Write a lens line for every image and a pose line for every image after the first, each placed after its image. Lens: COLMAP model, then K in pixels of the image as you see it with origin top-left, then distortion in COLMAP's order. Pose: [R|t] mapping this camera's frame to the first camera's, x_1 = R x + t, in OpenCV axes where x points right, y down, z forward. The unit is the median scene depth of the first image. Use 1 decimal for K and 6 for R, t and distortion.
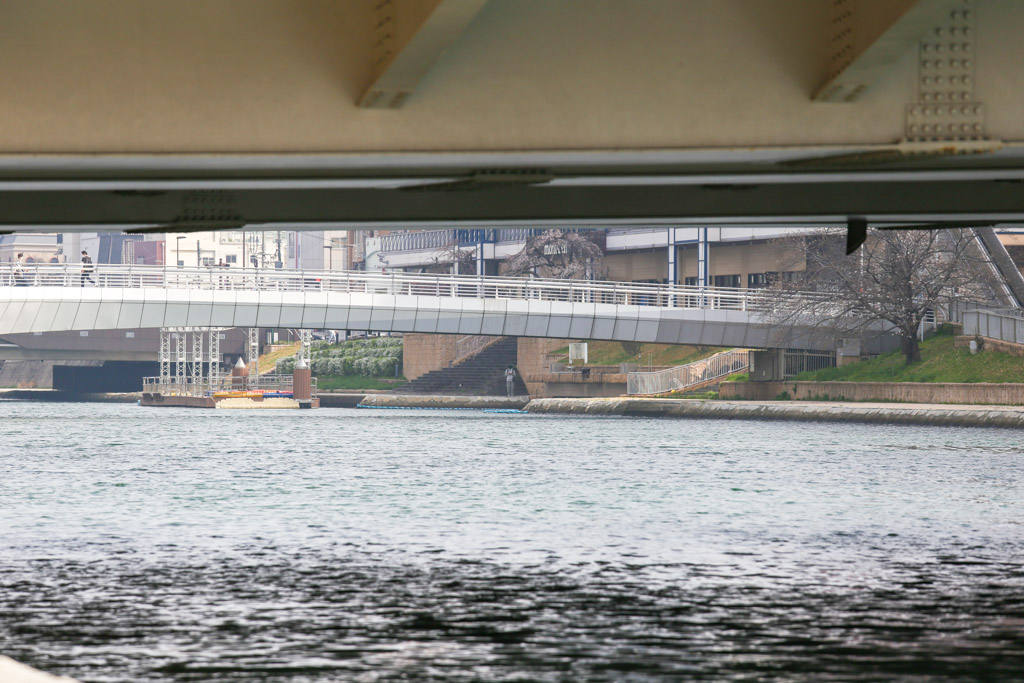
lens RADIAL K [[5854.8, 0, 512.7], [0, 5854.8, 341.9], [0, 0, 1]] dist [2.342900, 0.000000]
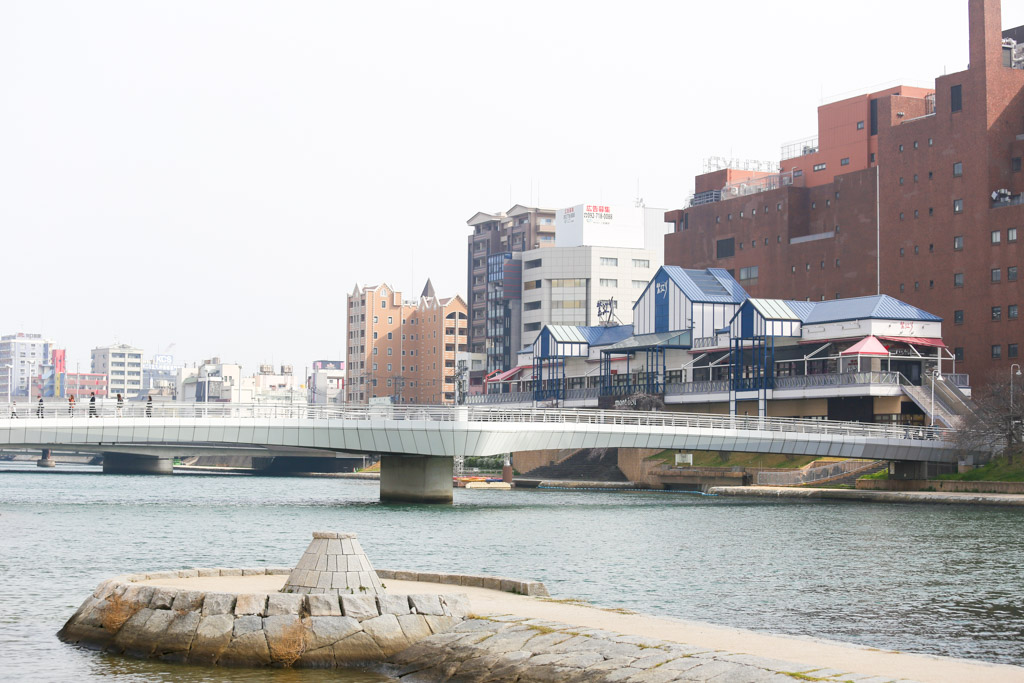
lens RADIAL K [[2155.8, 0, 511.6], [0, 2155.8, 350.2], [0, 0, 1]] dist [-0.345820, 0.000000]
pose [[0.989283, 0.013688, 0.145365, -0.138691], [-0.007600, 0.999074, -0.042348, -0.003359], [-0.145810, 0.040790, 0.988471, 0.346140]]
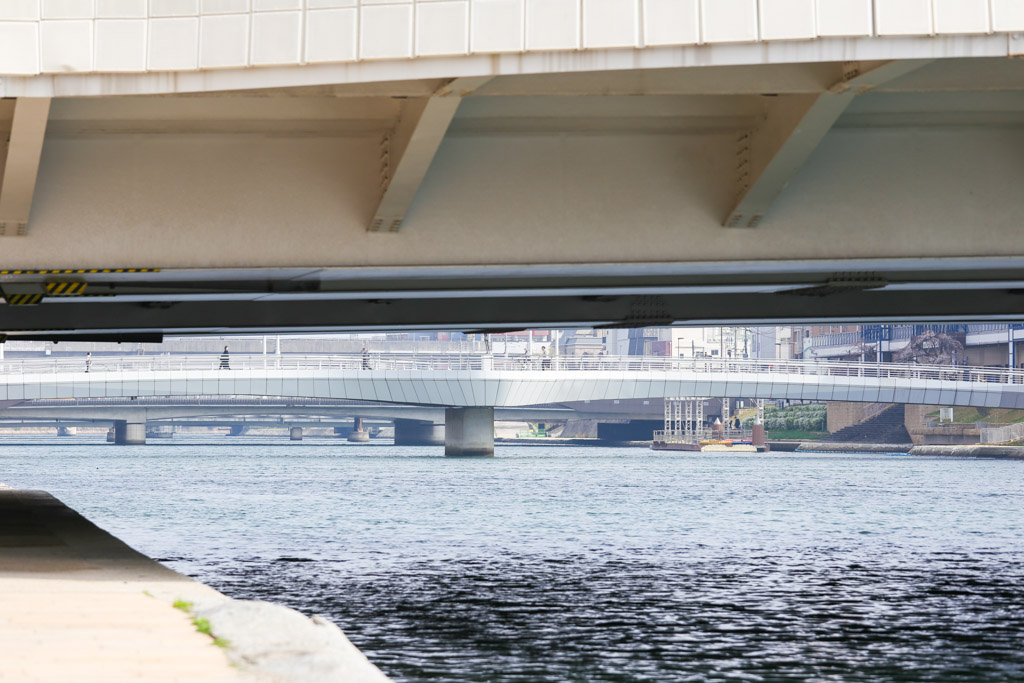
lens RADIAL K [[3867.6, 0, 512.8], [0, 3867.6, 340.0], [0, 0, 1]] dist [0.620302, 0.000000]
pose [[0.994900, -0.002914, -0.100825, 0.001601], [0.001156, 0.999846, -0.017492, 0.000096], [0.100861, 0.017287, 0.994750, 0.013658]]
